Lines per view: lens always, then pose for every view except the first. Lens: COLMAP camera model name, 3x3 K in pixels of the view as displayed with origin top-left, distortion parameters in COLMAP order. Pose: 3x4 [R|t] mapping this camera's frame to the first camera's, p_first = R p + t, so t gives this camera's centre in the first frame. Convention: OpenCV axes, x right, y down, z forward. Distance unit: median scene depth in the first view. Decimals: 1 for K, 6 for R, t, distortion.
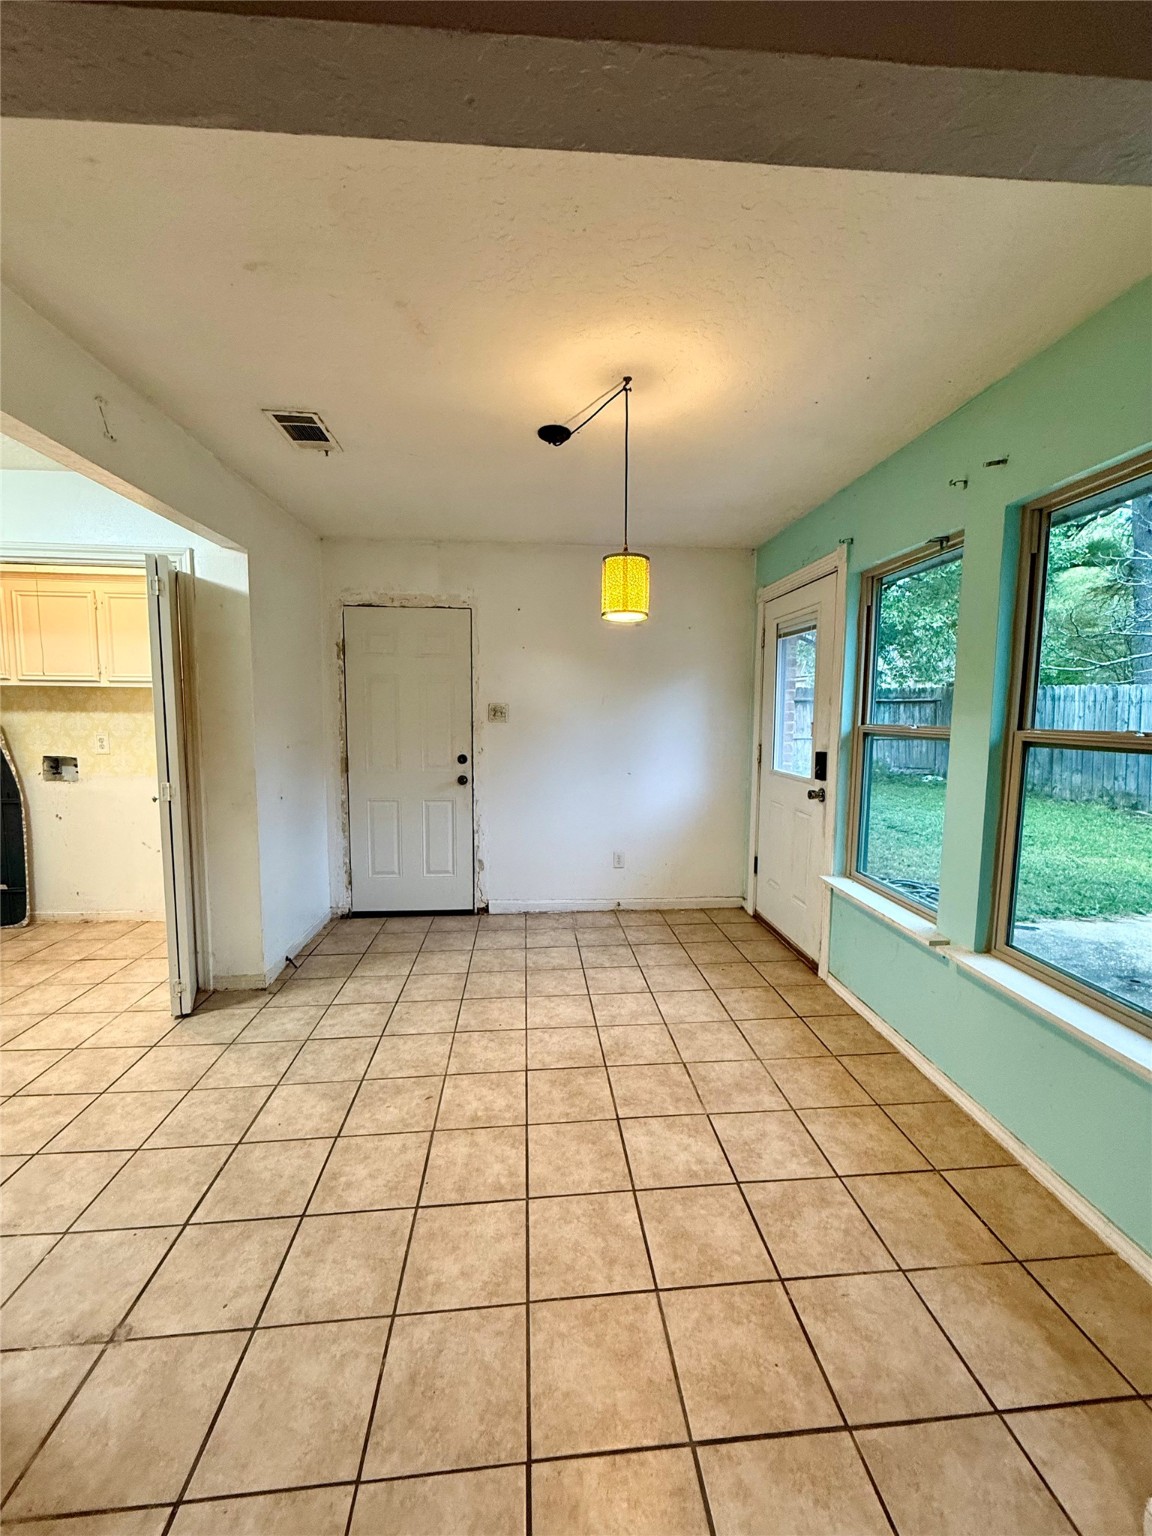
lens RADIAL K [[610.5, 0, 574.0], [0, 610.5, 762.0], [0, 0, 1]] dist [-0.000439, 0.000270]
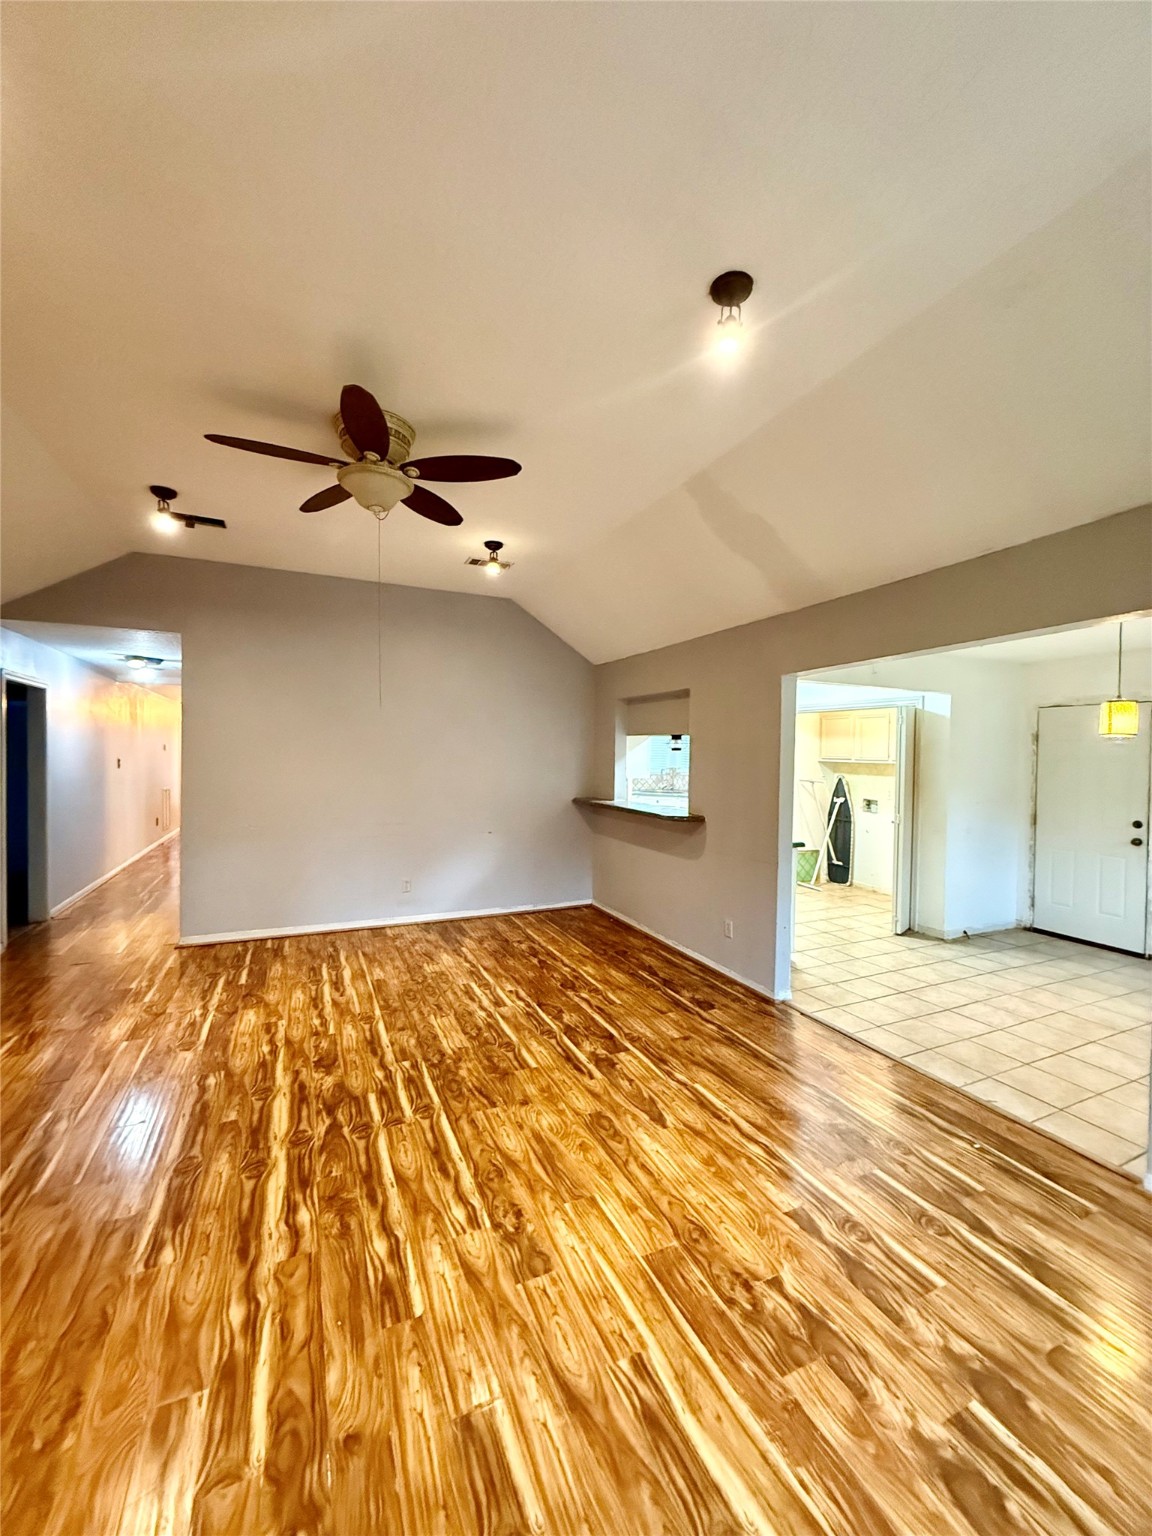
lens RADIAL K [[610.5, 0, 574.1], [0, 610.5, 758.0], [0, 0, 1]] dist [-0.000439, 0.000270]
pose [[0.342485, 0.004936, -0.939510, 0.705612], [-0.091569, 0.995401, -0.028150, 0.000199], [0.935050, 0.095671, 0.341362, -0.582206]]
